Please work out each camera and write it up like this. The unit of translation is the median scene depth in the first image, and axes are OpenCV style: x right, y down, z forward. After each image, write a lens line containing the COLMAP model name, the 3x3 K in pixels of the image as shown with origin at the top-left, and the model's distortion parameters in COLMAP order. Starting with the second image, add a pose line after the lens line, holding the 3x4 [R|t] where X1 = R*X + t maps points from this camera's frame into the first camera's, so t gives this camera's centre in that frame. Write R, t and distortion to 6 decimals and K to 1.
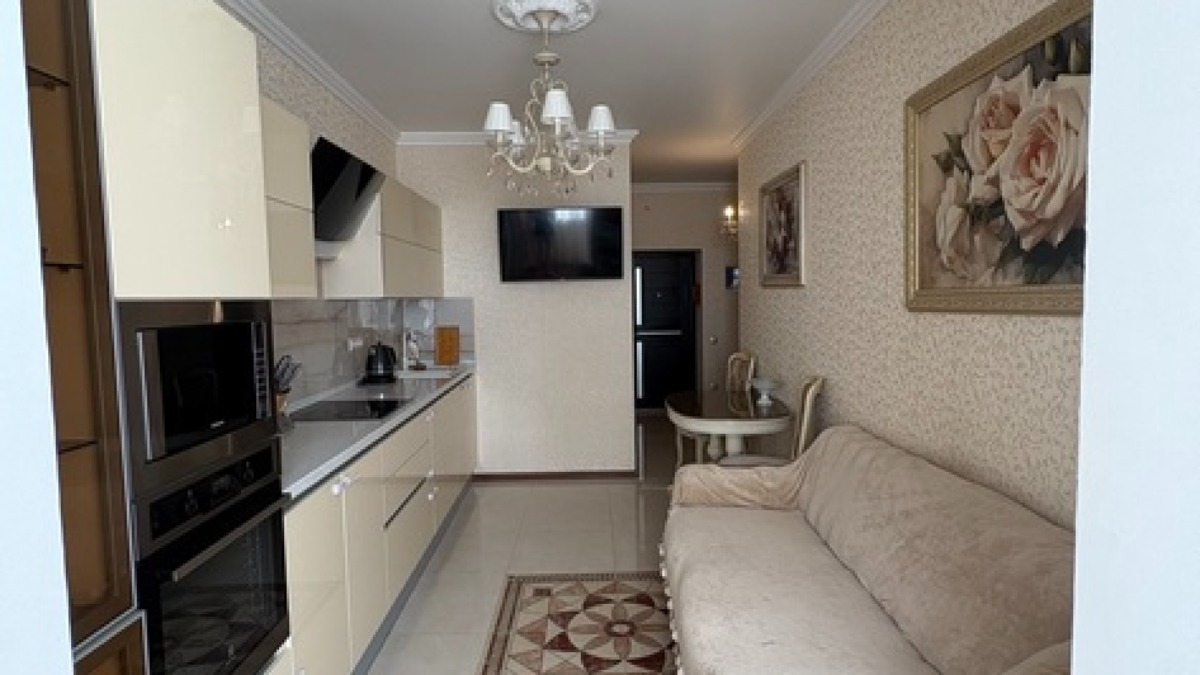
lens RADIAL K [[666.6, 0, 600.0], [0, 666.6, 337.5], [0, 0, 1]] dist [0.001089, 0.000120]
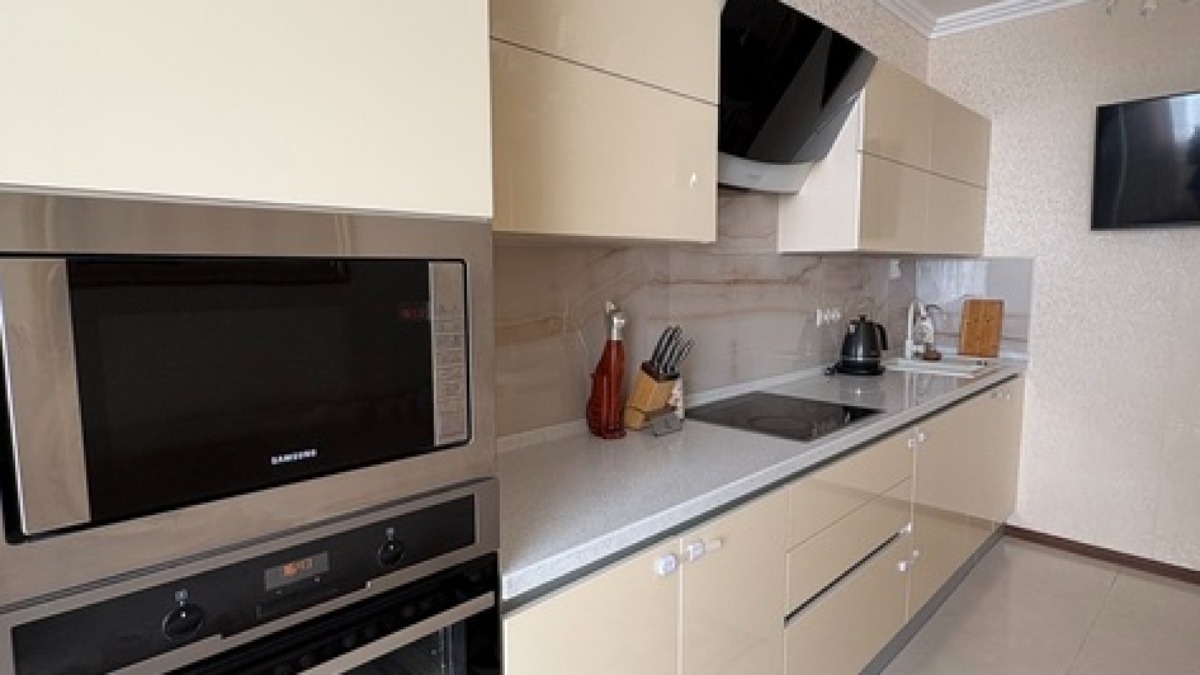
lens RADIAL K [[666.6, 0, 600.0], [0, 666.6, 337.5], [0, 0, 1]] dist [0.001089, 0.000120]
pose [[0.692588, 0.094137, -0.715164, -0.012934], [-0.059485, 0.995524, 0.073434, -0.005252], [0.718876, -0.008318, 0.695088, 0.261876]]
